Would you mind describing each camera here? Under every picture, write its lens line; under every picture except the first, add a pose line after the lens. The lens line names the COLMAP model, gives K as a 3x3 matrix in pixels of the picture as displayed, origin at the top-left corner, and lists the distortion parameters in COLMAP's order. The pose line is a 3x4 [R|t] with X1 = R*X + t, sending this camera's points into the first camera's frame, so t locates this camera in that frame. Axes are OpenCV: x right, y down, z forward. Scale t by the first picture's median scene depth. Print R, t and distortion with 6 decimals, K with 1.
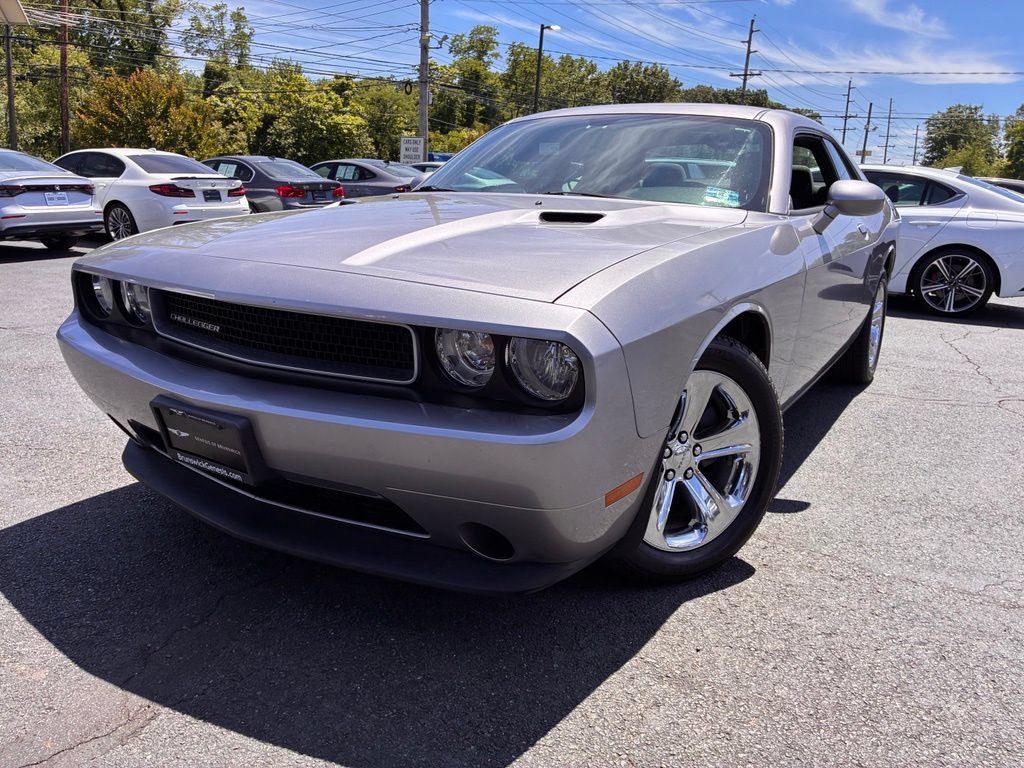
lens RADIAL K [[771.4, 0, 503.0], [0, 771.4, 384.6], [0, 0, 1]] dist [0.063211, -0.090343]
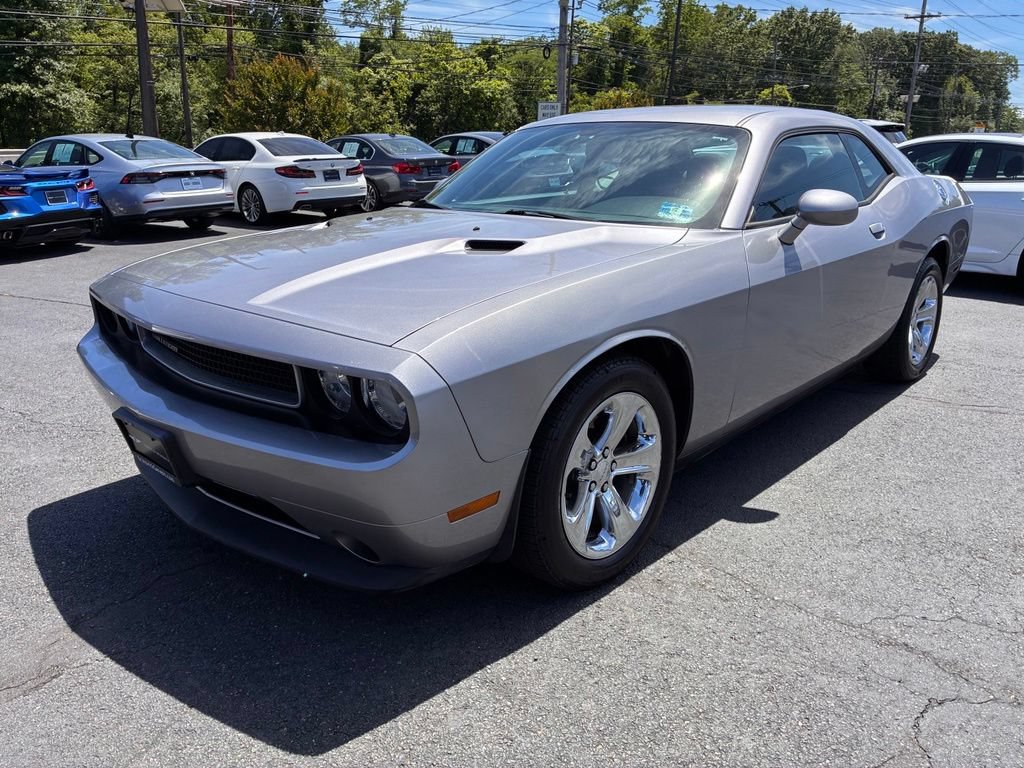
lens RADIAL K [[769.6, 0, 512.0], [0, 769.6, 384.0], [0, 0, 1]] dist [0.016670, -0.008091]
pose [[0.983606, 0.030350, -0.177760, 0.058096], [-0.021401, 0.998415, 0.052046, -0.015114], [0.179058, -0.047389, 0.982697, -0.008567]]
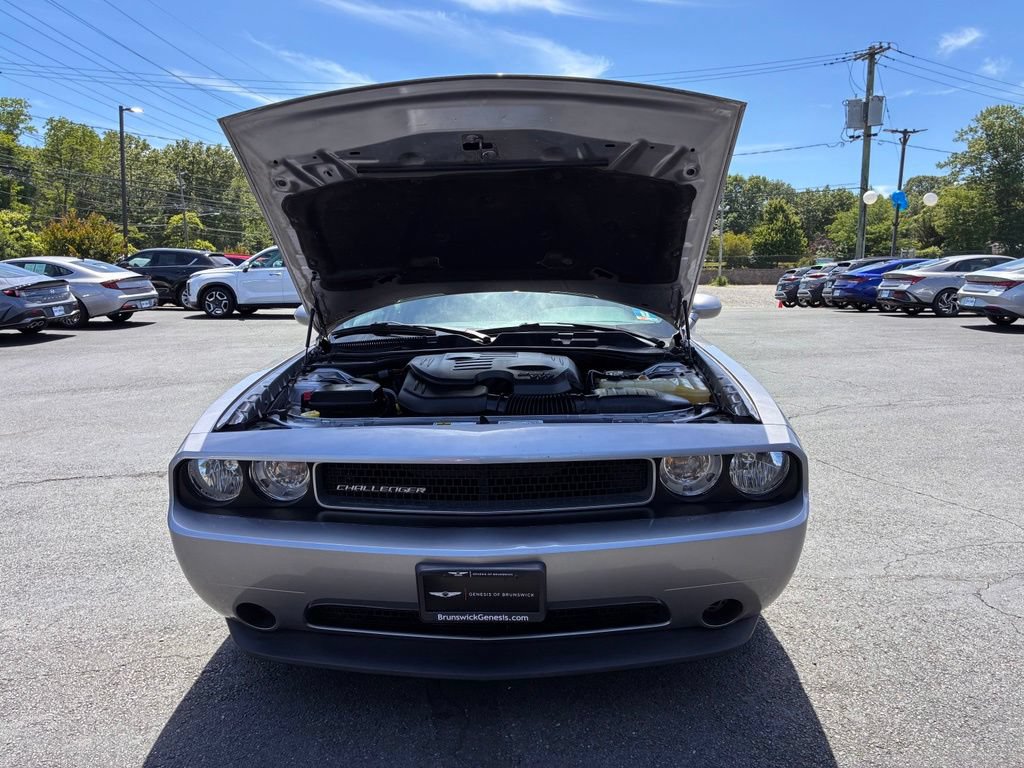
lens RADIAL K [[760.2, 0, 510.3], [0, 760.2, 398.9], [0, 0, 1]] dist [0.084996, -0.116944]
pose [[0.855695, -0.133901, 0.499856, -0.112881], [0.169043, 0.985280, -0.025445, -0.021798], [-0.489091, 0.106270, 0.865734, 0.002788]]
